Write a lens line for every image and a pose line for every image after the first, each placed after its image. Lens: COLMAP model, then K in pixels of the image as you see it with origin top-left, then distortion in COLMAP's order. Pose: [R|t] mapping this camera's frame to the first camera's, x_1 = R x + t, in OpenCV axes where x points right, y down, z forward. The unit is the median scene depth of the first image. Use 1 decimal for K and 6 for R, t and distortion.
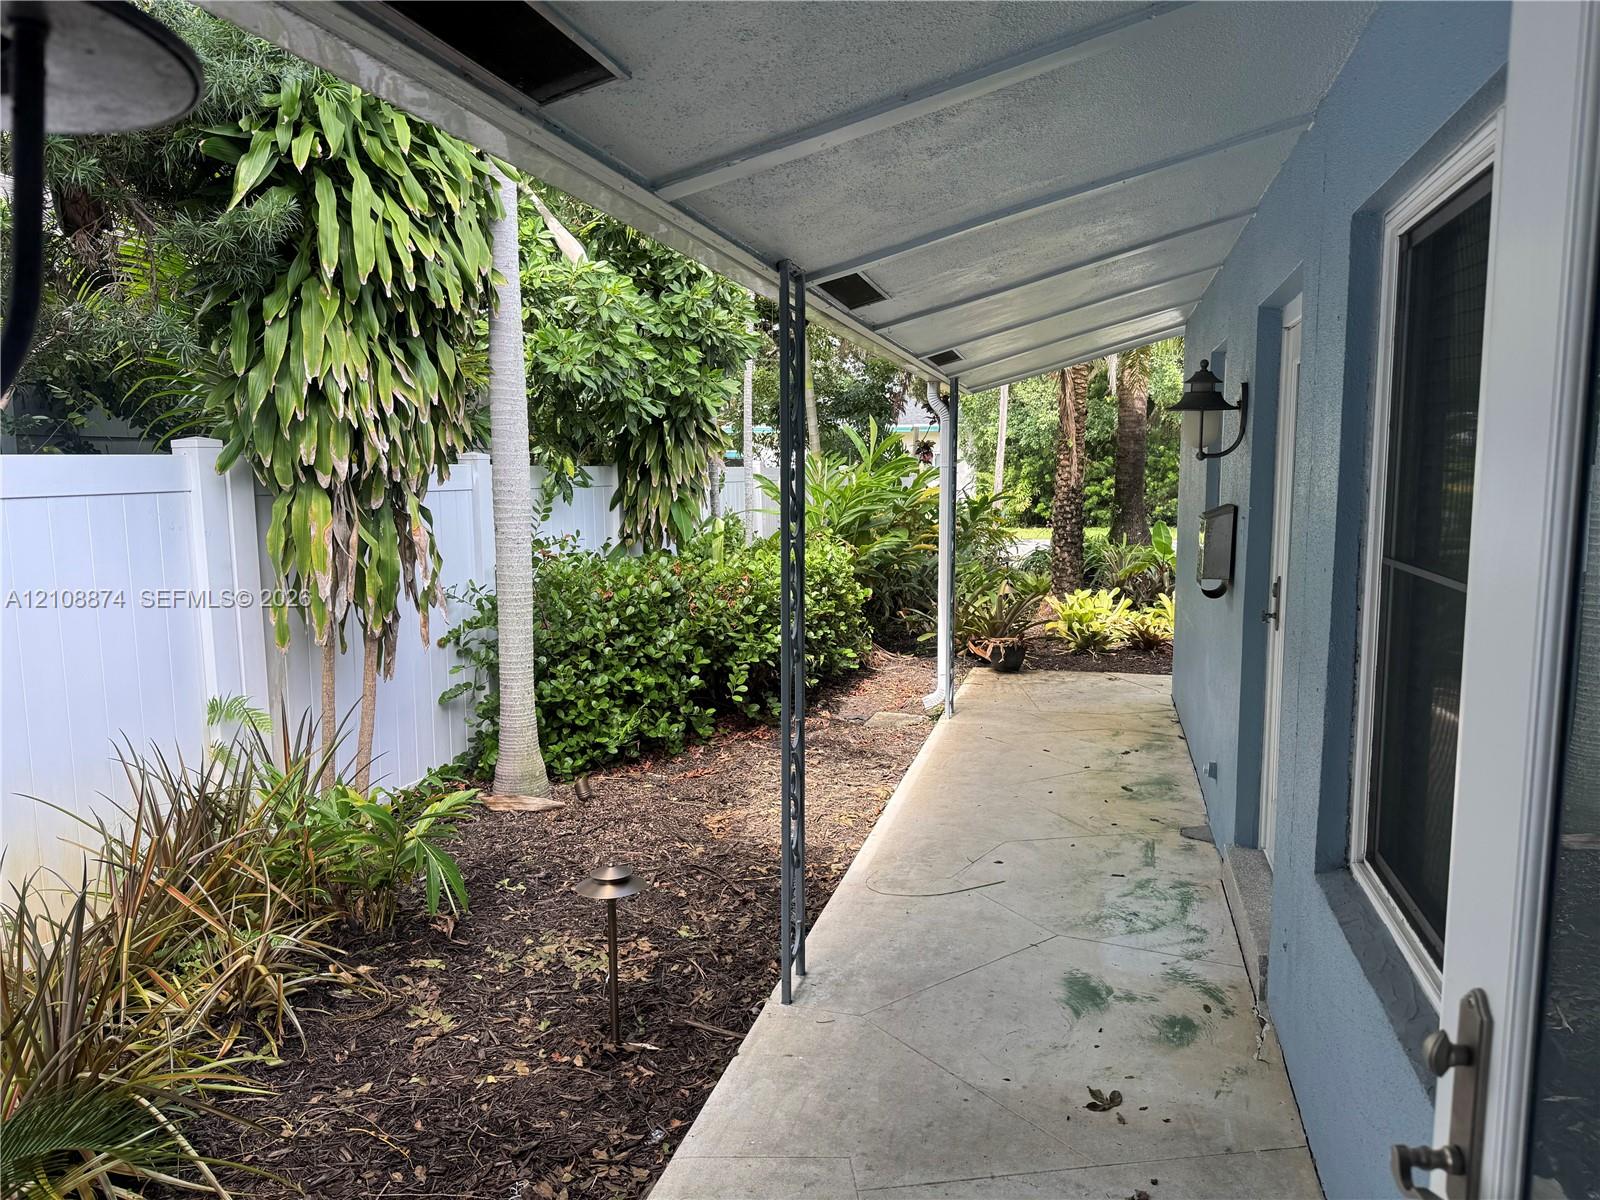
lens RADIAL K [[1108.9, 0, 798.9], [0, 1108.9, 604.8], [0, 0, 1]] dist [0.004063, 0.000040]
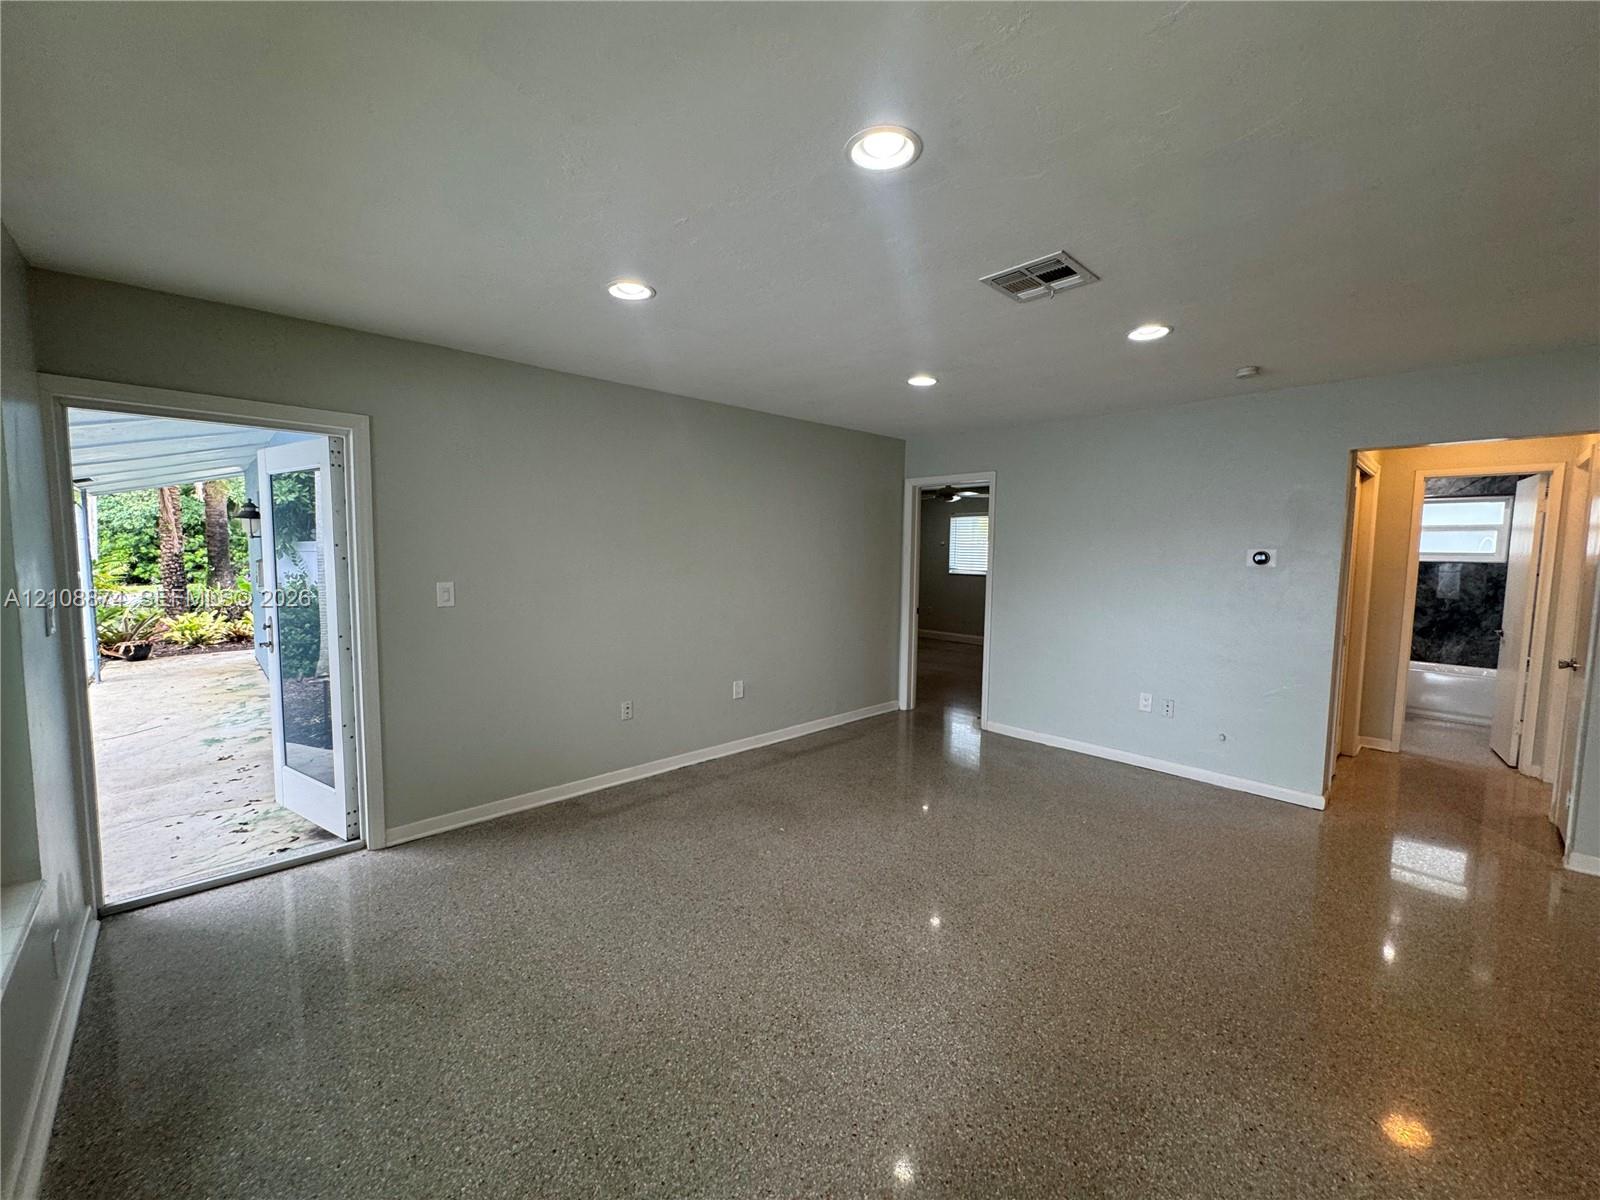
lens RADIAL K [[643.1, 0, 783.5], [0, 643.1, 602.9], [0, 0, 1]] dist [-0.004165, 0.000220]
pose [[0.533915, -0.056783, 0.843629, -0.091094], [0.087278, 0.996114, 0.011810, 0.039955], [-0.841021, 0.067325, 0.536797, -0.310990]]
